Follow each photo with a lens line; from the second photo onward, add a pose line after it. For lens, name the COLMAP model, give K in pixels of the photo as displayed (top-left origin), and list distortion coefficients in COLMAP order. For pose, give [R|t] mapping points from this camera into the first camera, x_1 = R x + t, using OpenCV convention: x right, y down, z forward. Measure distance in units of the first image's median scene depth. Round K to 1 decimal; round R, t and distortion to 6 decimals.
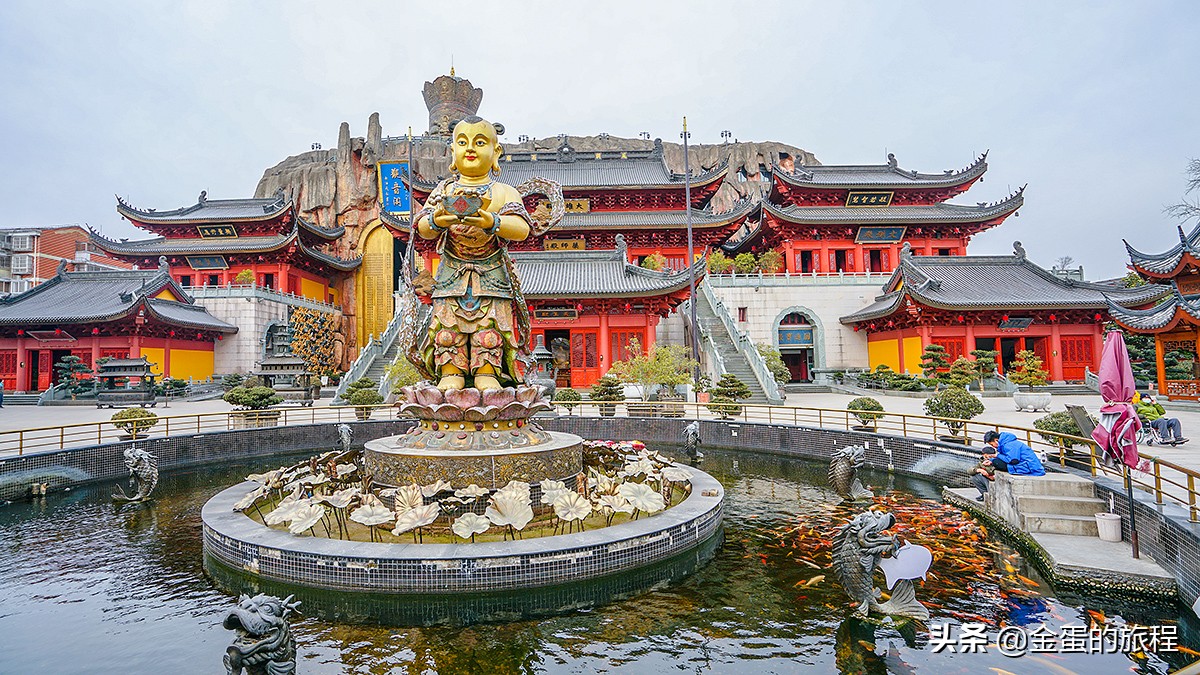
lens RADIAL K [[544.8, 0, 552.4], [0, 544.8, 326.6], [0, 0, 1]] dist [-0.047149, 0.001657]
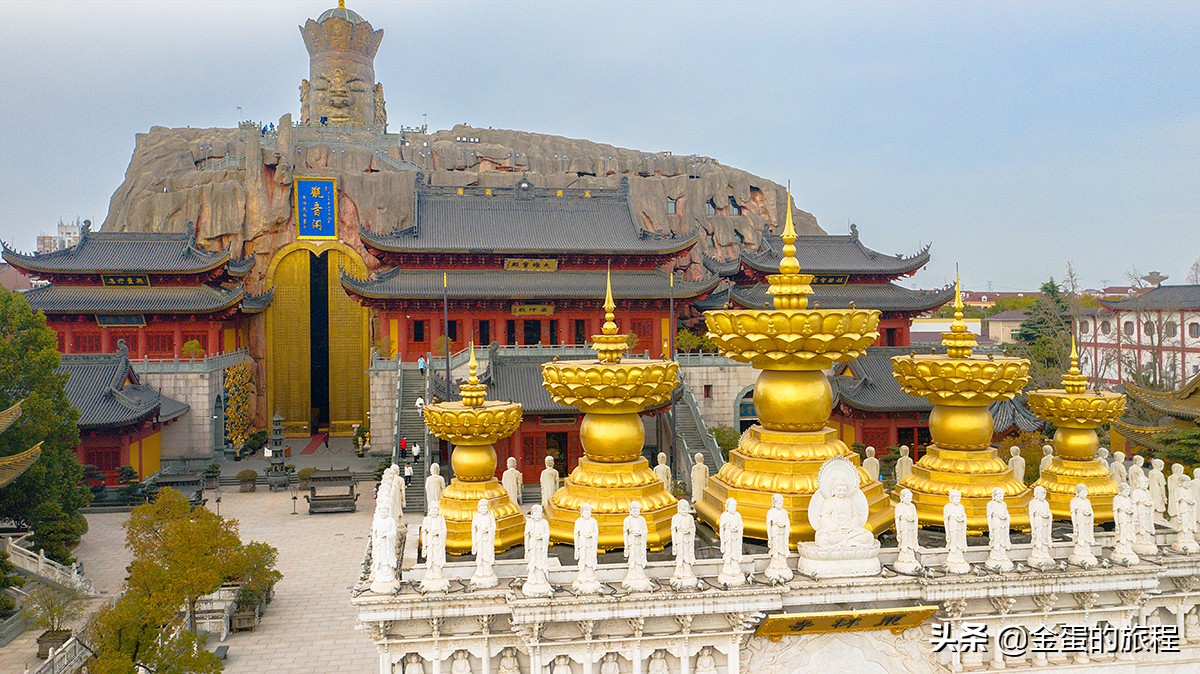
lens RADIAL K [[1020.1, 0, 541.0], [0, 1020.1, 284.5], [0, 0, 1]] dist [-0.030855, 0.002113]
pose [[0.982332, 0.003379, 0.187114, -0.252208], [-0.017418, 0.997148, 0.073436, -0.273043], [-0.186333, -0.075398, 0.979589, -0.644163]]
